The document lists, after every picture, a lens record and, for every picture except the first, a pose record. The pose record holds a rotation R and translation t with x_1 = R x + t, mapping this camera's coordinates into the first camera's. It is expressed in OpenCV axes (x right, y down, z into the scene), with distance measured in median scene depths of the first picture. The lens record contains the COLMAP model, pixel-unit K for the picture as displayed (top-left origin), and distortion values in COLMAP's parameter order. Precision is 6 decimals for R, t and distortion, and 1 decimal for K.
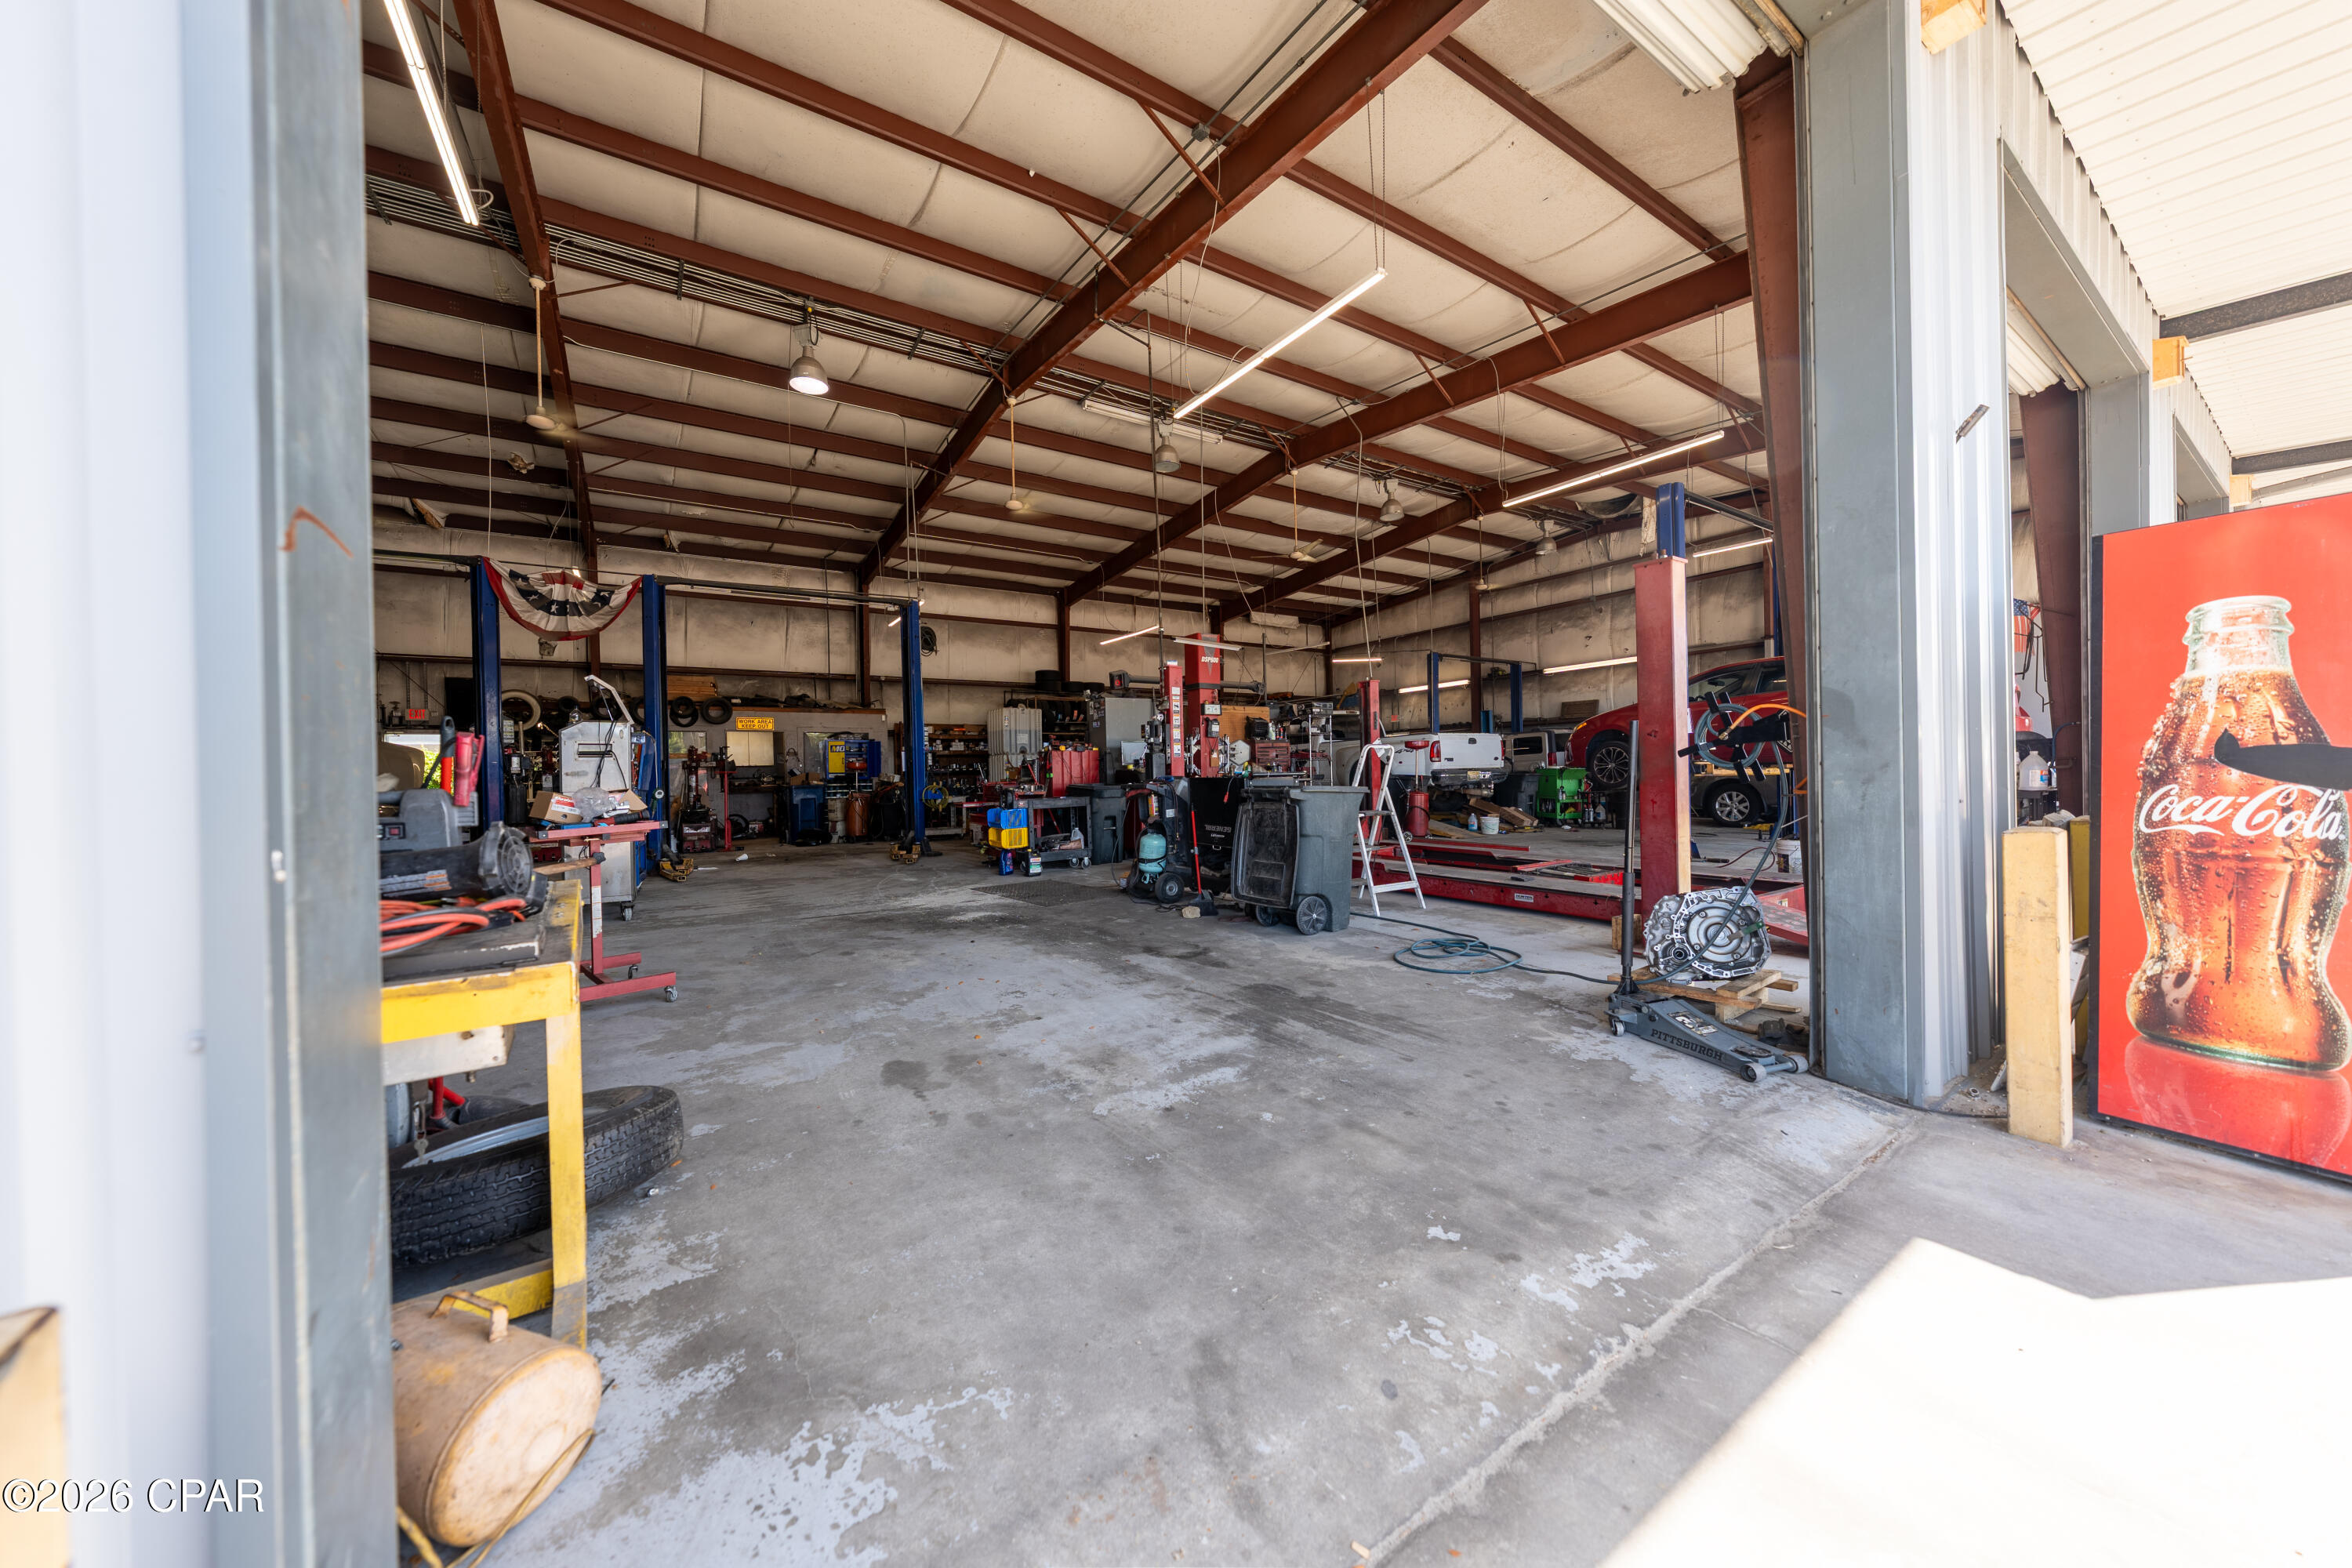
lens RADIAL K [[797.7, 0, 1180.5], [0, 797.7, 773.9], [0, 0, 1]] dist [-0.000977, 0.000392]
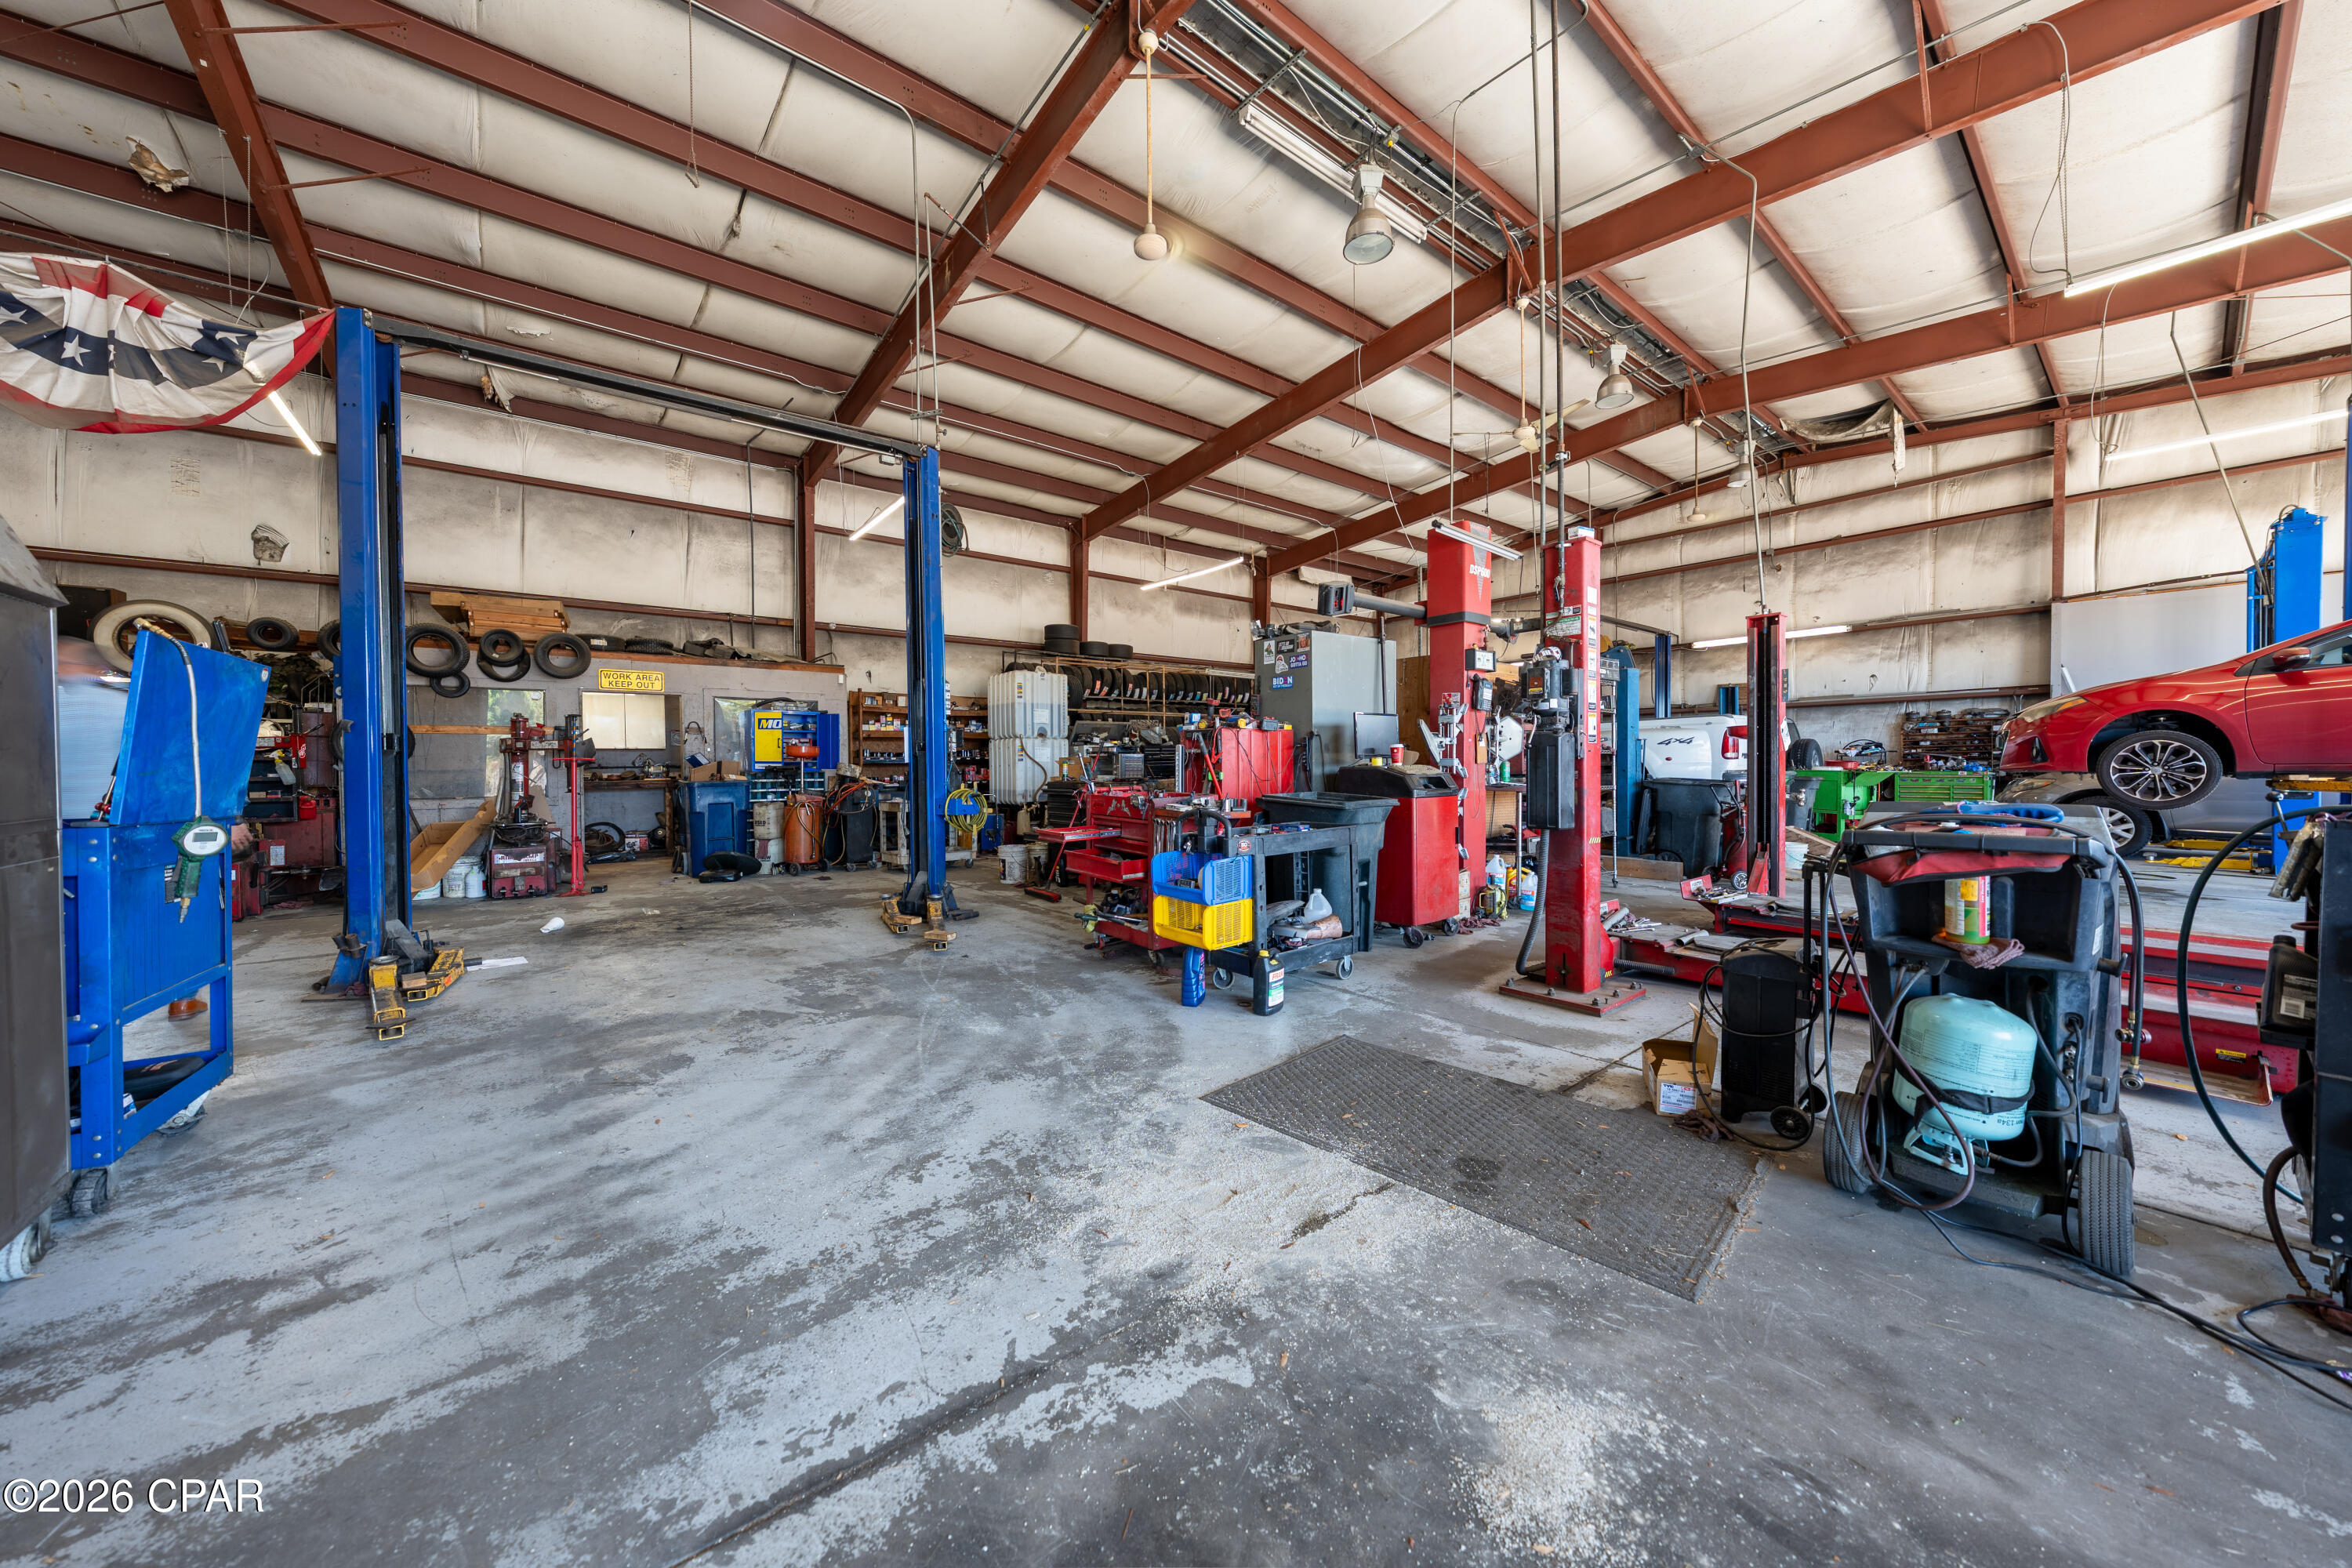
lens RADIAL K [[797.7, 0, 1180.5], [0, 797.7, 773.9], [0, 0, 1]] dist [-0.000977, 0.000392]
pose [[0.995730, 0.012991, 0.091397, -0.157479], [-0.014082, 0.999837, 0.011295, -0.003394], [-0.091236, -0.012534, 0.995750, 0.328138]]
